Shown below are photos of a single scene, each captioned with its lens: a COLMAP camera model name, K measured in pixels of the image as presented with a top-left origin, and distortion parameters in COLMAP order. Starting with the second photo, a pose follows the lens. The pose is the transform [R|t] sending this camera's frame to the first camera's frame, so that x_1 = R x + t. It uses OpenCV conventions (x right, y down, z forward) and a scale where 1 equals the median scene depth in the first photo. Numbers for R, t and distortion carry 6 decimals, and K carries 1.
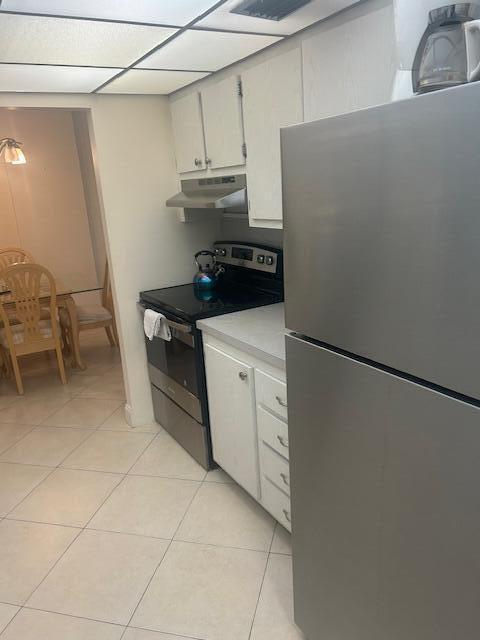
lens RADIAL K [[496.4, 0, 240.0], [0, 496.4, 320.0], [0, 0, 1]] dist [0.040461, -0.002876]
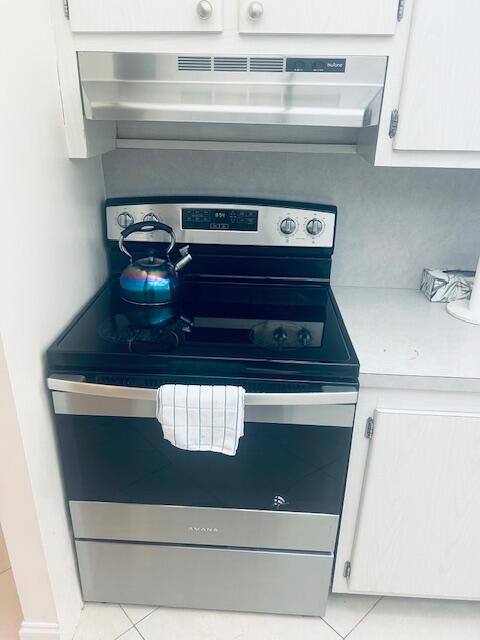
lens RADIAL K [[496.4, 0, 240.0], [0, 496.4, 320.0], [0, 0, 1]] dist [0.040461, -0.002876]
pose [[0.544174, -0.278425, 0.791425, -0.248985], [0.170600, 0.960341, 0.220547, -0.083243], [-0.821444, 0.015001, 0.570092, 0.393568]]
